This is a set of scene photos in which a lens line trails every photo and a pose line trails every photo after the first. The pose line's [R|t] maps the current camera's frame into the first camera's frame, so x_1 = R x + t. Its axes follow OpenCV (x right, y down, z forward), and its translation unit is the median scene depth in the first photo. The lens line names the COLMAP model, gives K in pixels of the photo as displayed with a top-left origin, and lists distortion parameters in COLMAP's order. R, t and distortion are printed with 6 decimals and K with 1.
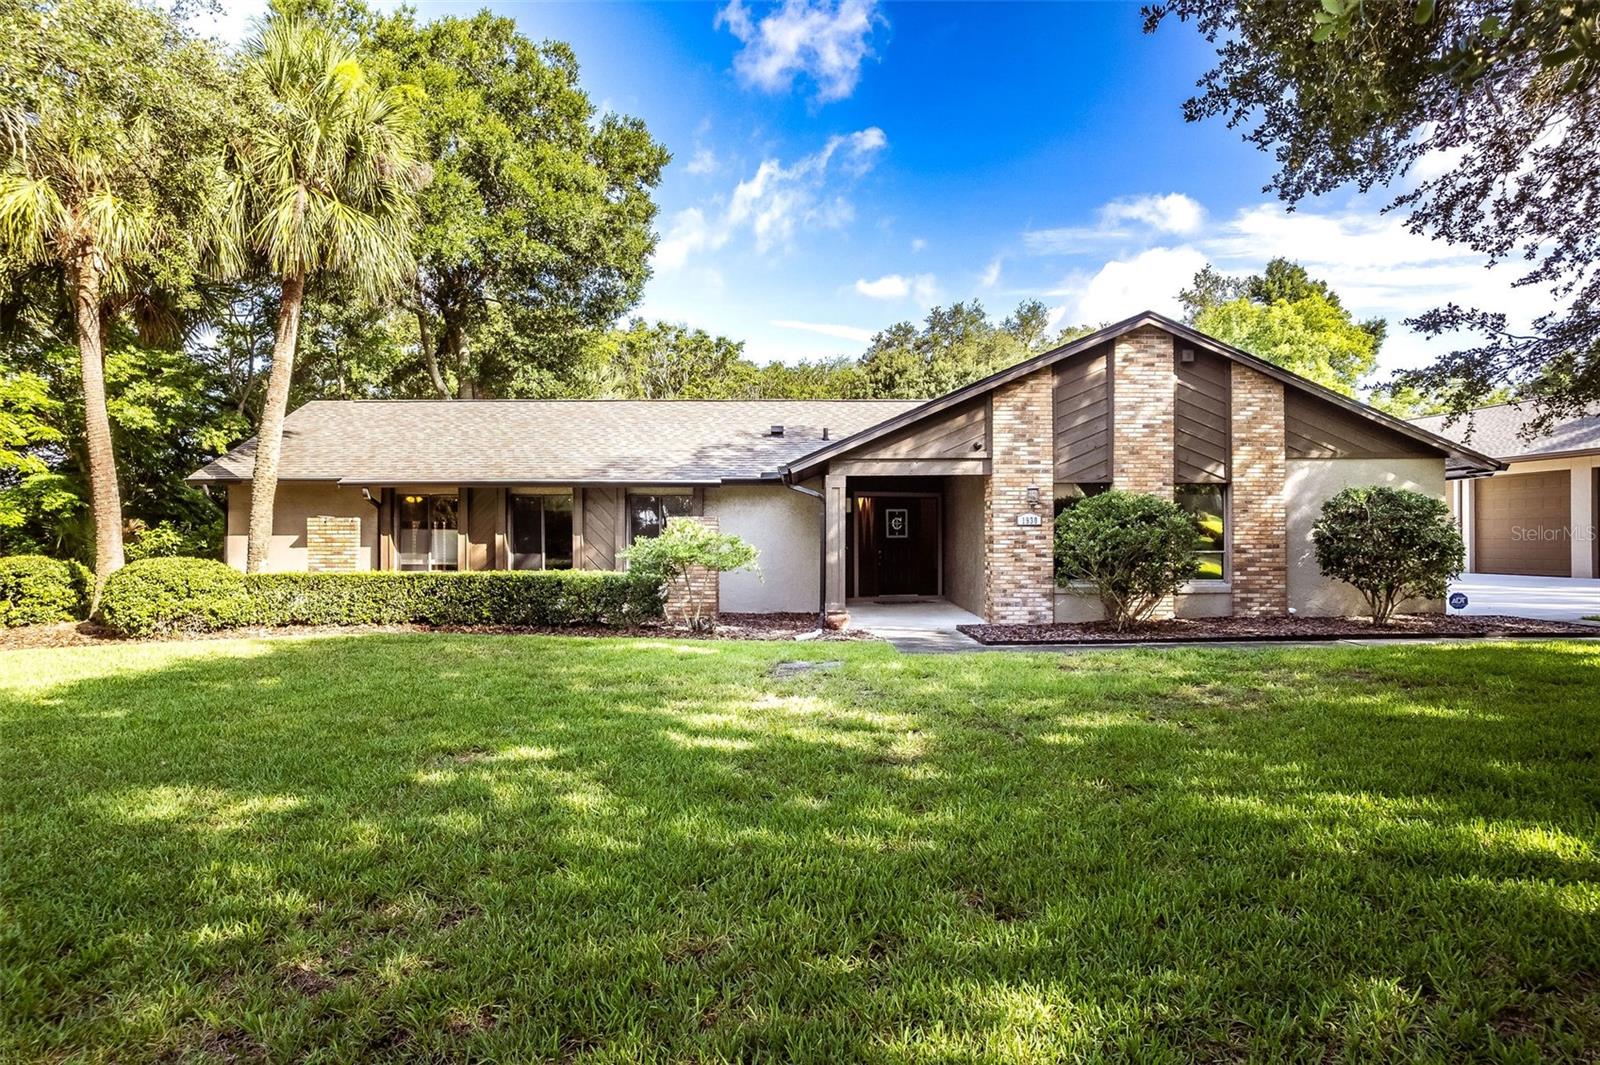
lens RADIAL K [[1026.9, 0, 801.8], [0, 1026.9, 531.0], [0, 0, 1]] dist [-0.069821, 0.062750]
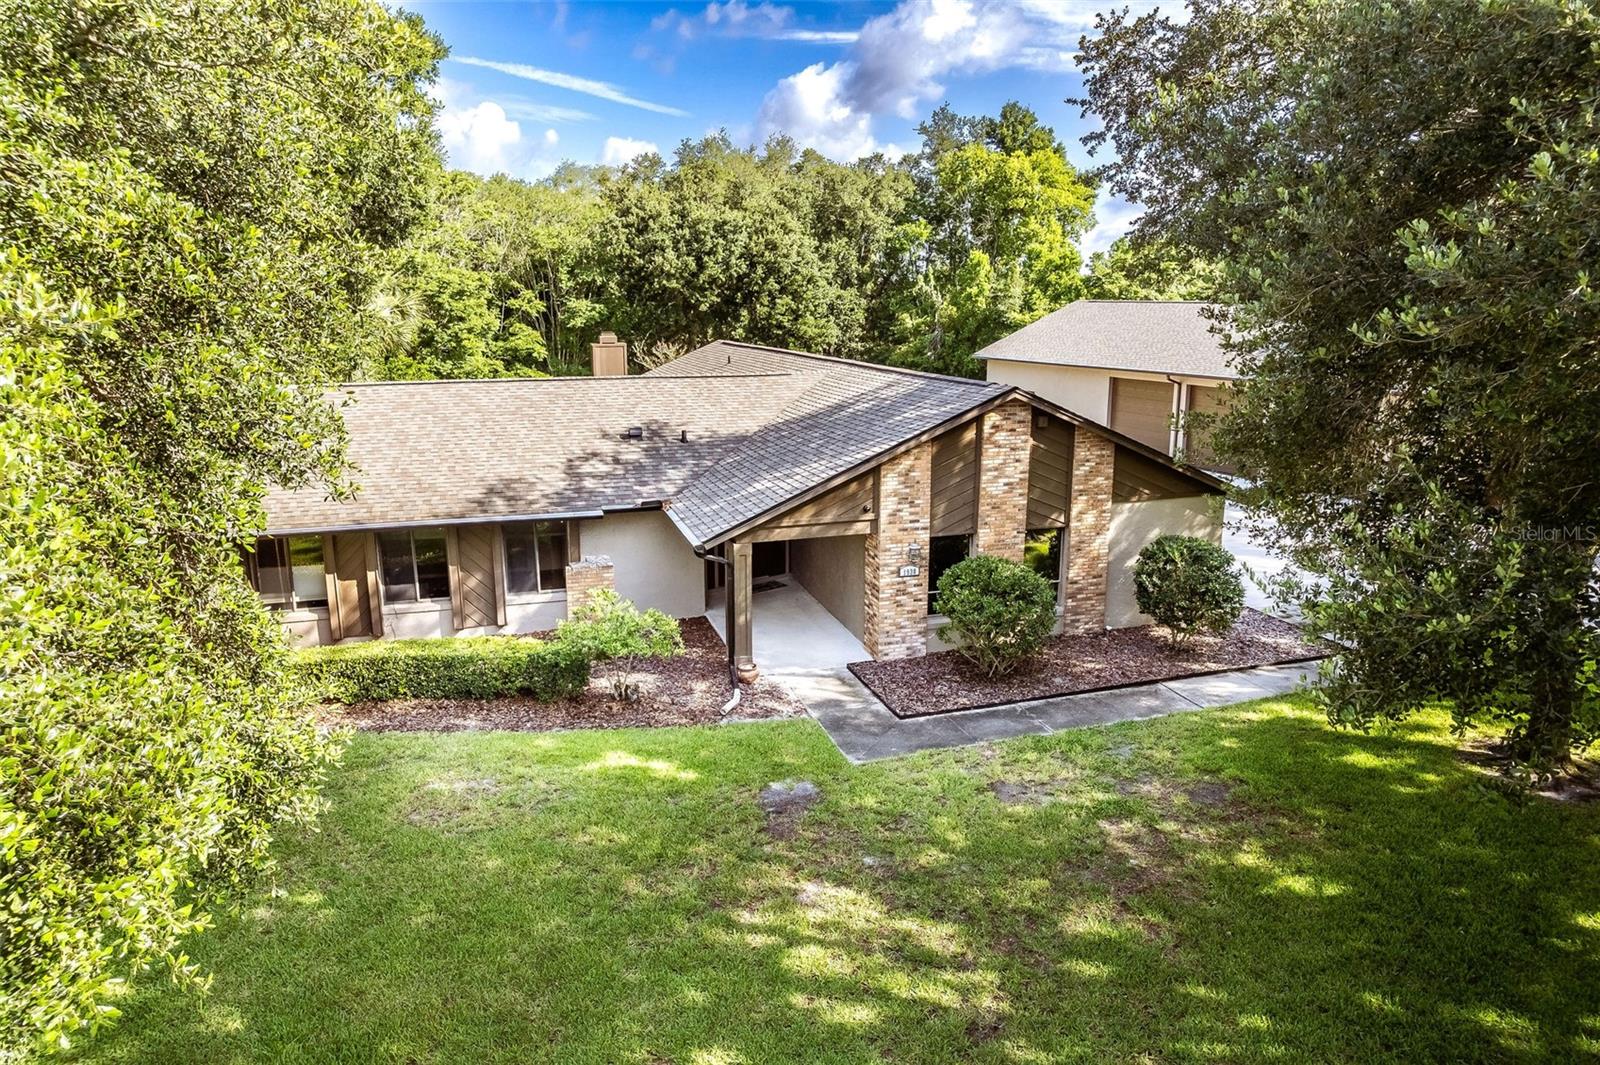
lens RADIAL K [[1026.9, 0, 812.3], [0, 1026.9, 538.3], [0, 0, 1]] dist [-0.069821, 0.062750]
pose [[0.958391, -0.059205, 0.279251, -0.196799], [-0.003856, 0.975482, 0.220047, -0.296176], [-0.285432, -0.211967, 0.934665, -0.027573]]
